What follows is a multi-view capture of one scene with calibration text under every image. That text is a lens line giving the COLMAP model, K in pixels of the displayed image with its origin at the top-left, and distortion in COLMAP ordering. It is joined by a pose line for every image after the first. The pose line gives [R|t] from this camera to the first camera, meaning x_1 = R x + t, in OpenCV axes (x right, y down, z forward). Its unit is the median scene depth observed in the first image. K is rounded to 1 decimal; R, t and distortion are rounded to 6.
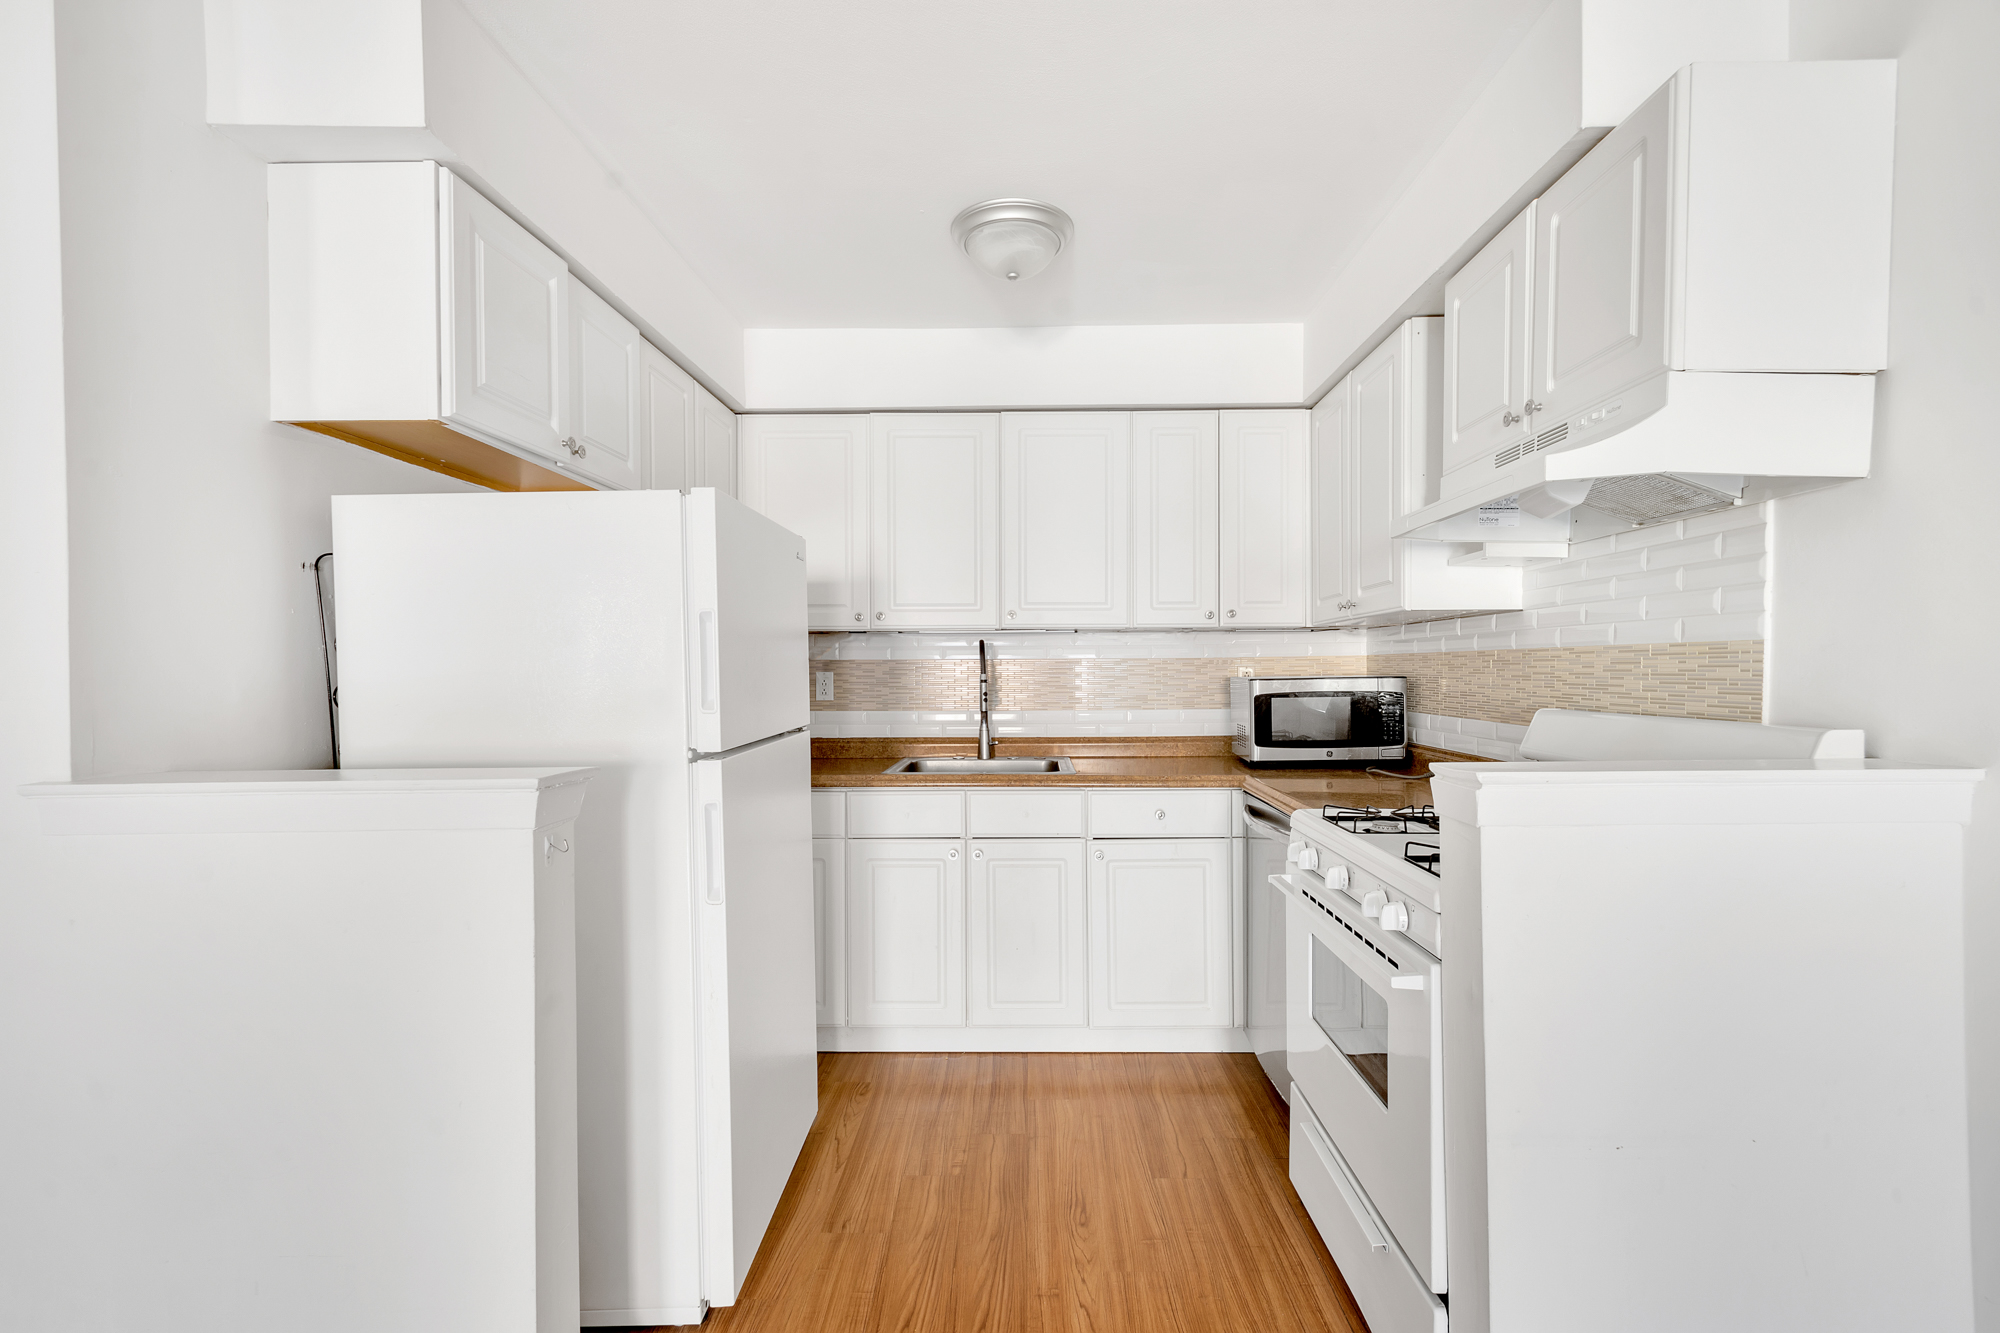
lens RADIAL K [[878.9, 0, 1000.0], [0, 878.9, 666.5], [0, 0, 1]] dist [0.000476, -0.000113]
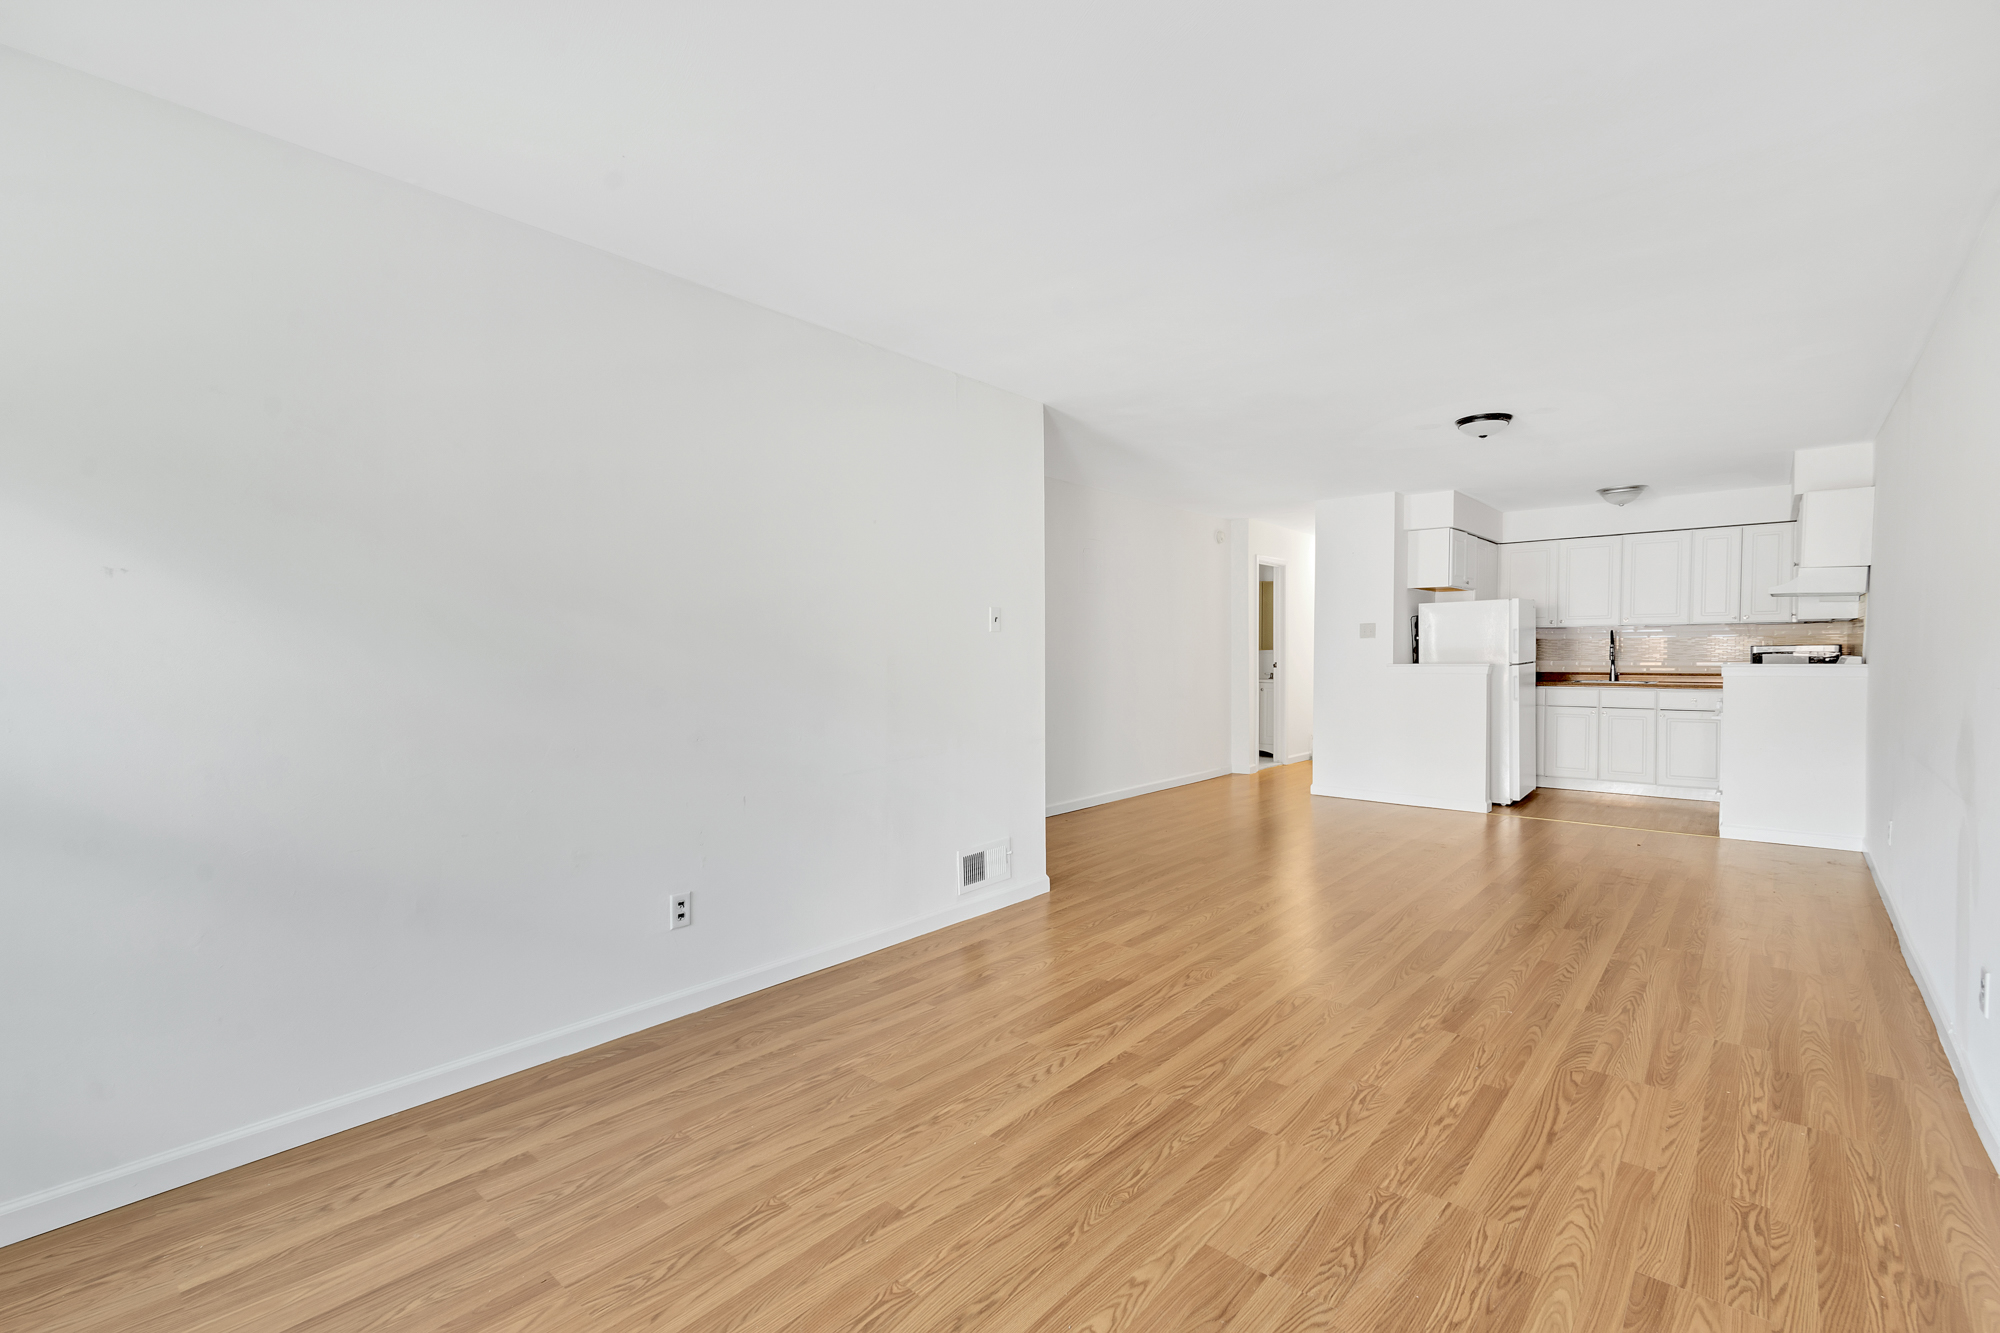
lens RADIAL K [[878.9, 0, 1000.0], [0, 878.9, 666.5], [0, 0, 1]] dist [0.000476, -0.000113]
pose [[0.753360, 0.015475, -0.657426, 0.311426], [-0.004465, 0.999820, 0.018418, 0.032046], [0.657593, -0.010940, 0.753294, -1.975500]]
